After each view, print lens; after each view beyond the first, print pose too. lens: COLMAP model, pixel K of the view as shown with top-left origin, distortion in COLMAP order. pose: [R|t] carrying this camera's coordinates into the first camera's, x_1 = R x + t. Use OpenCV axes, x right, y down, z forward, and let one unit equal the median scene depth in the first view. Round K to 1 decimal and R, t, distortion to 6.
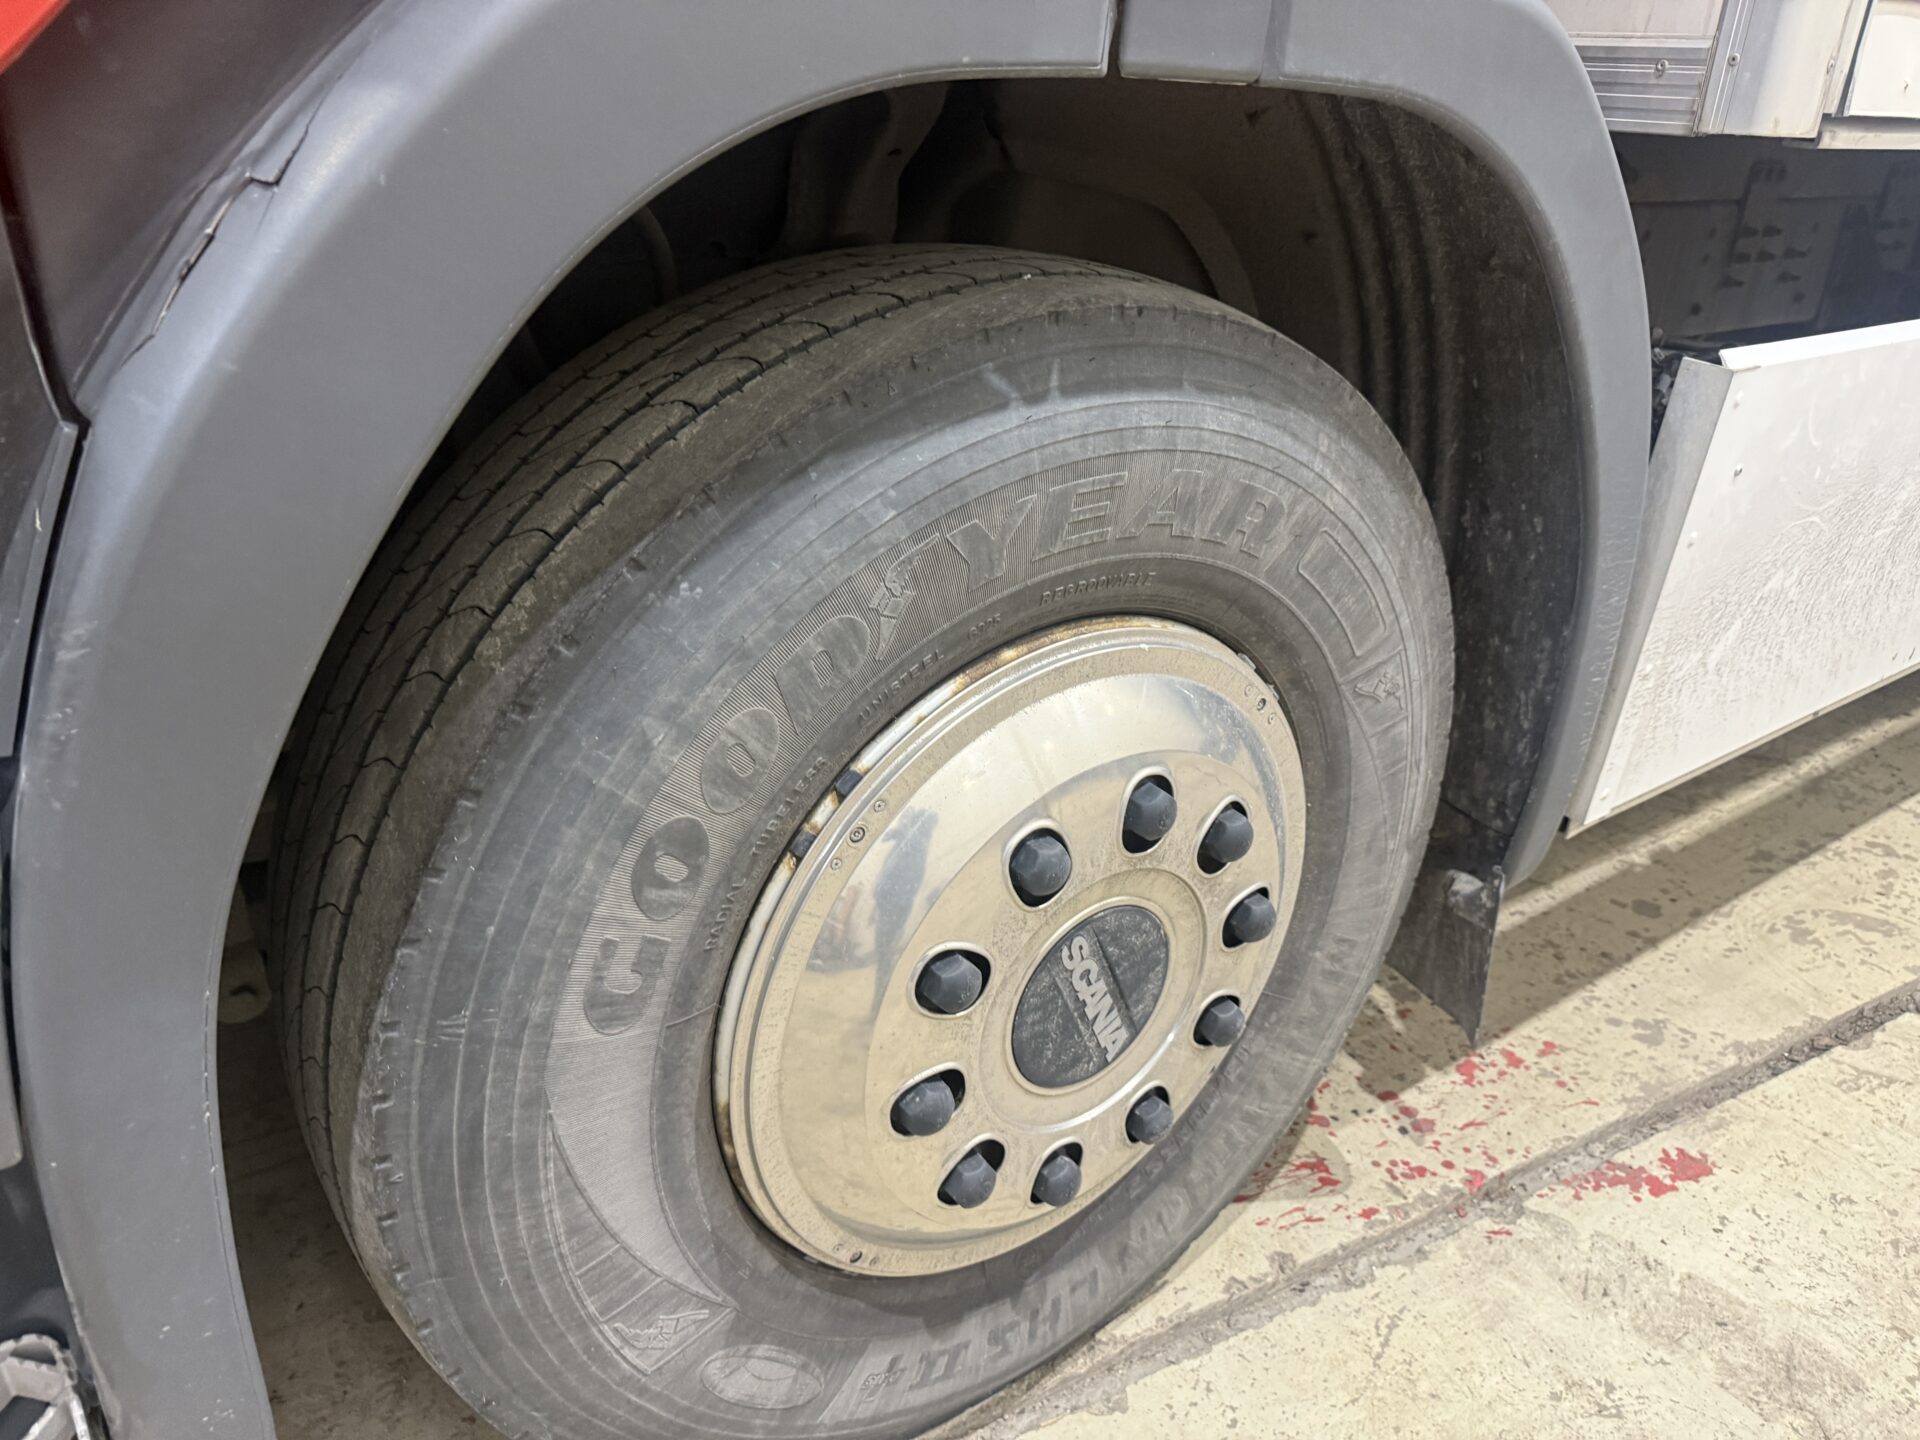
lens RADIAL K [[1371.6, 0, 1014.3], [0, 1371.6, 721.9], [0, 0, 1]] dist [0.065678, -0.062697]
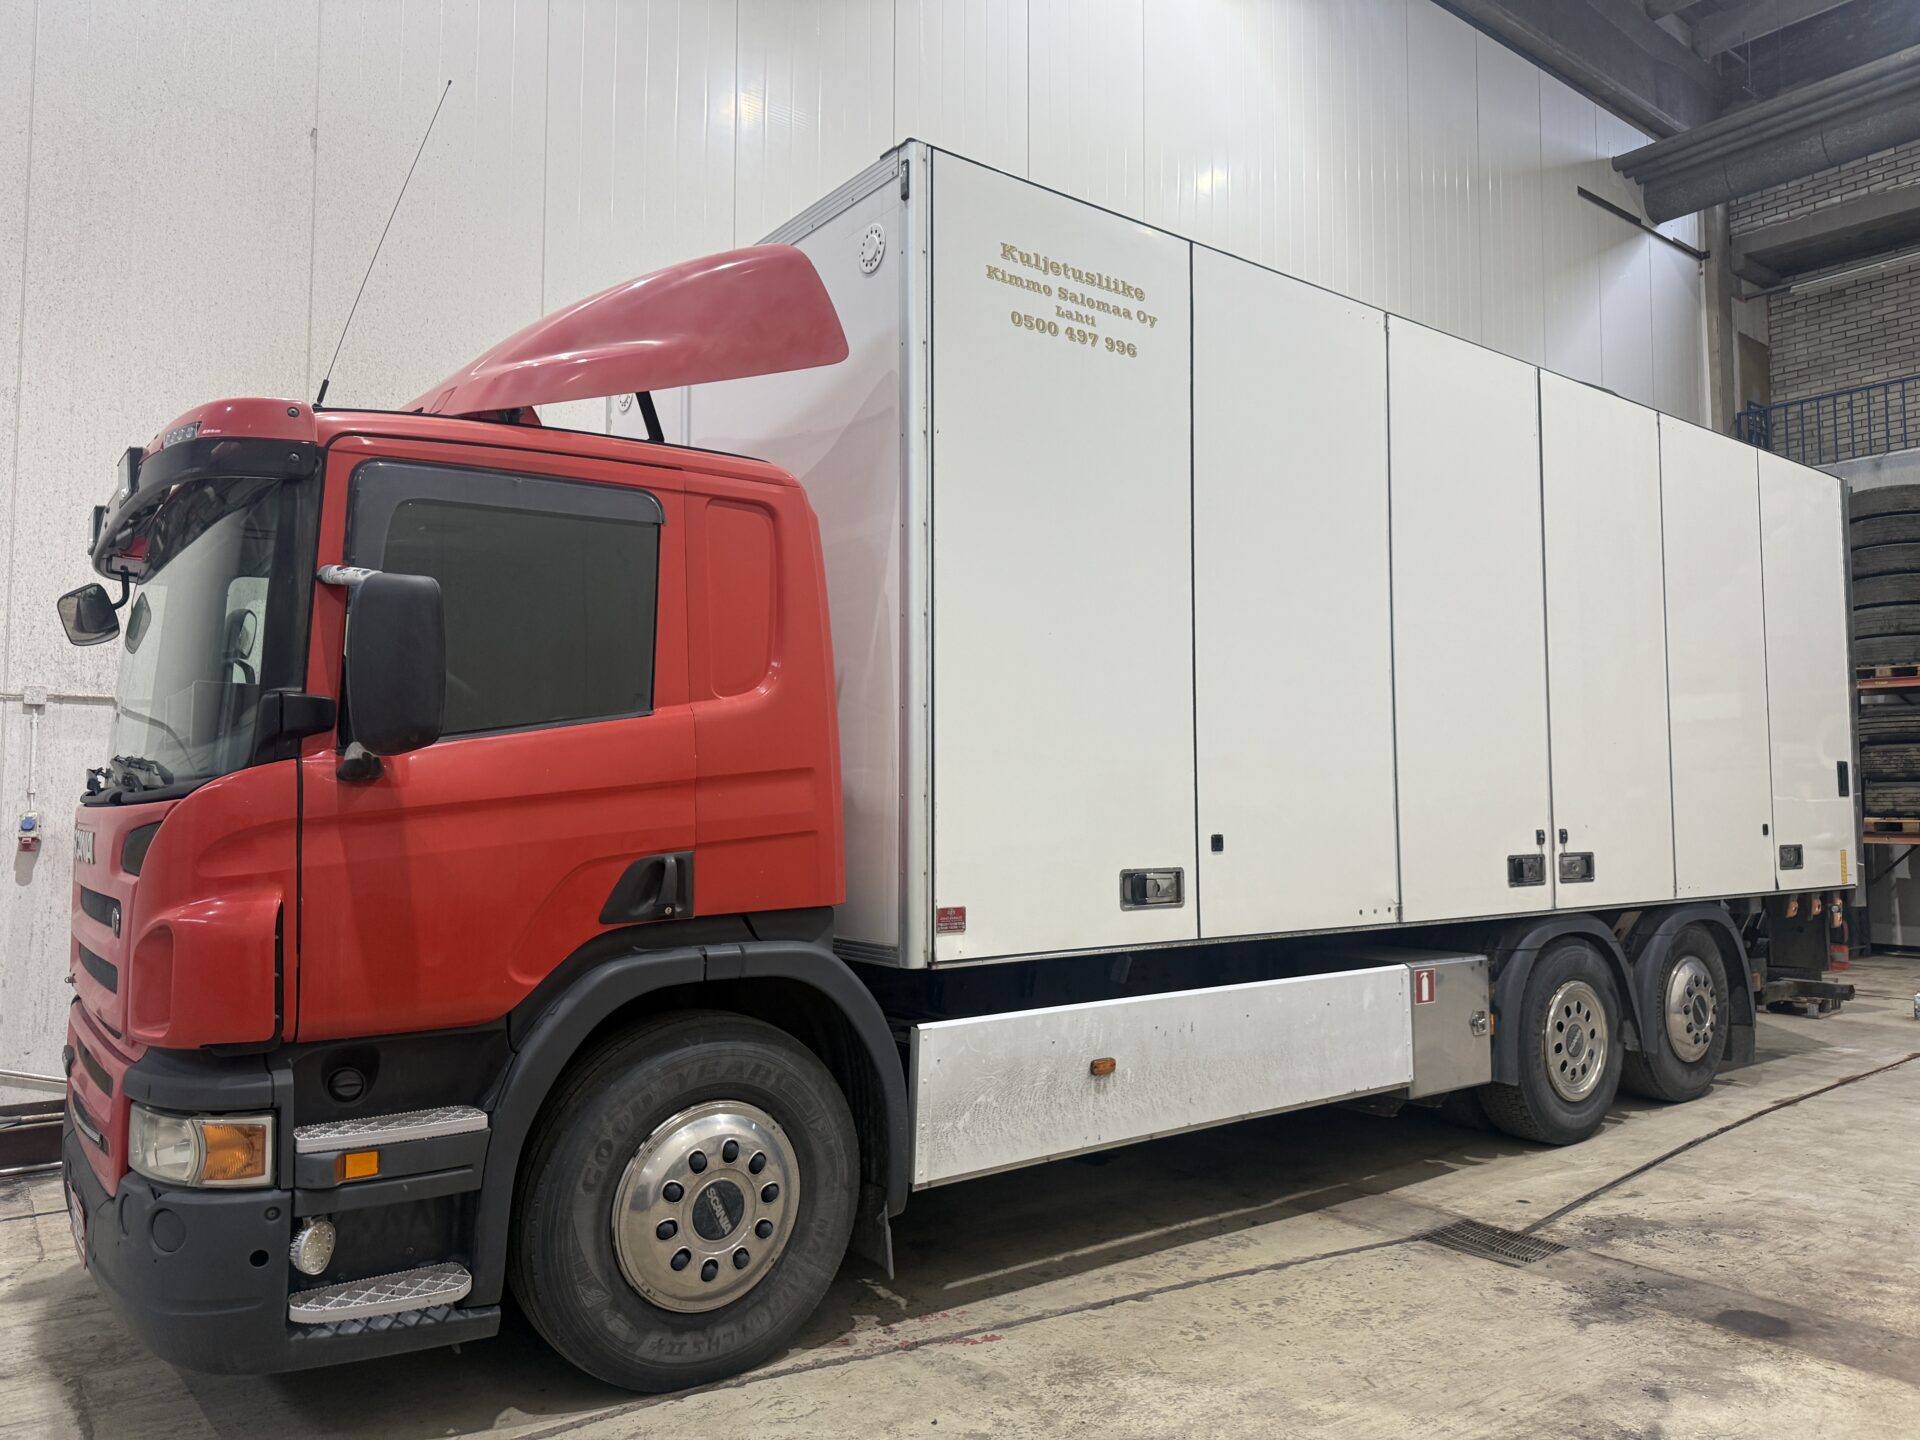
lens RADIAL K [[1363.0, 0, 969.9], [0, 1363.0, 716.6], [0, 0, 1]] dist [0.024598, -0.032211]
pose [[0.998419, -0.056142, 0.002623, 0.777337], [0.050279, 0.871339, -0.488098, 0.854918], [0.025117, 0.487459, 0.872785, -2.738255]]
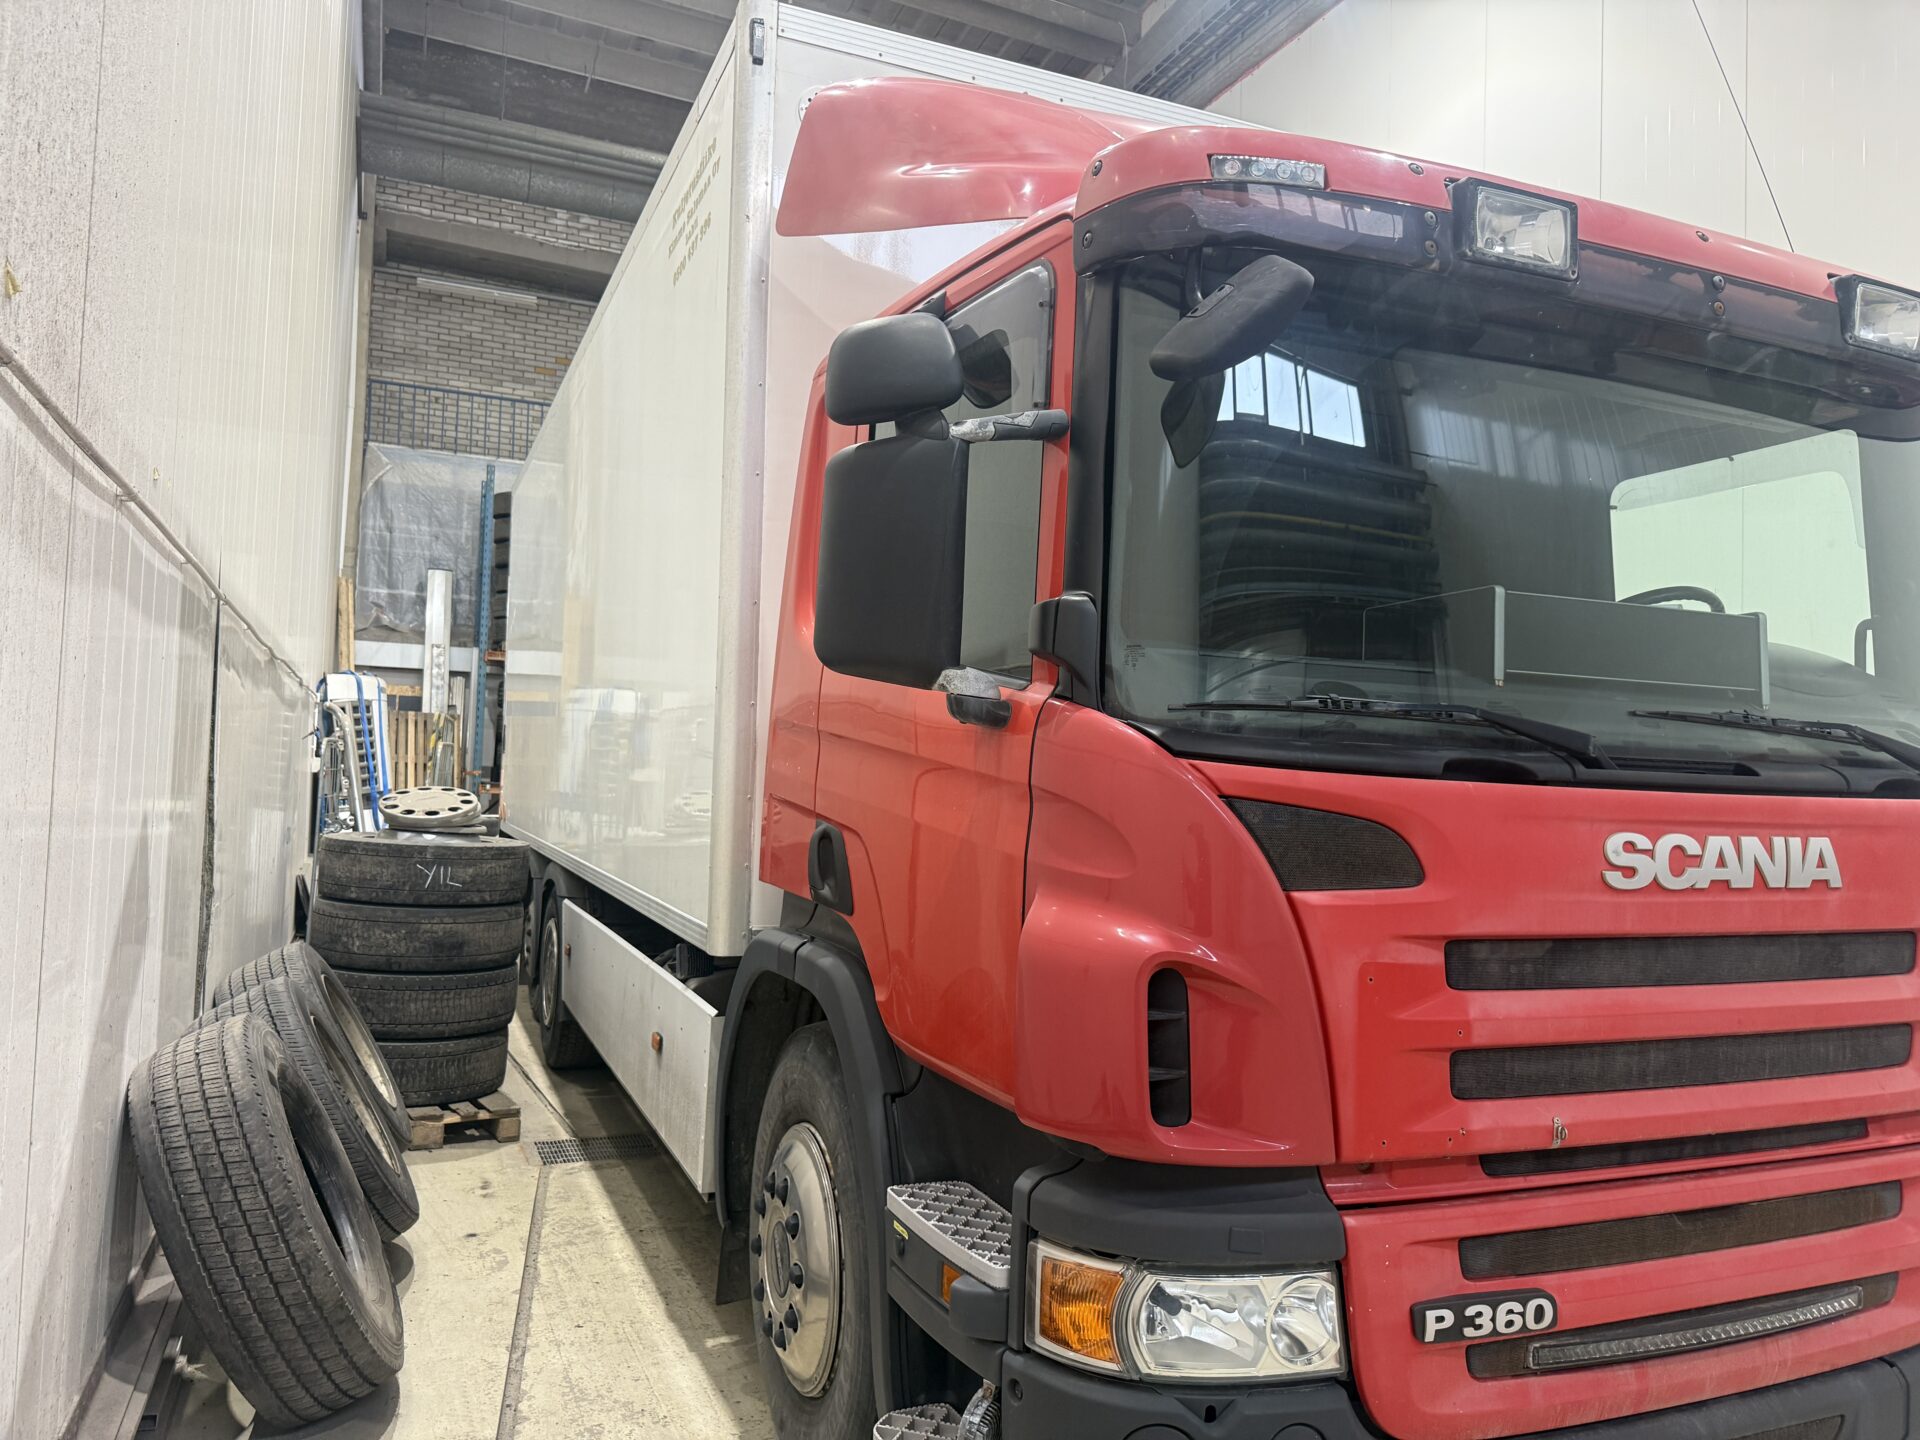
lens RADIAL K [[1364.1, 0, 953.2], [0, 1364.1, 725.3], [0, 0, 1]] dist [0.041522, -0.060847]
pose [[0.260940, -0.010567, 0.965297, -3.958517], [0.400670, 0.910930, -0.098338, -1.221445], [-0.878279, 0.412426, 0.241932, 1.041947]]
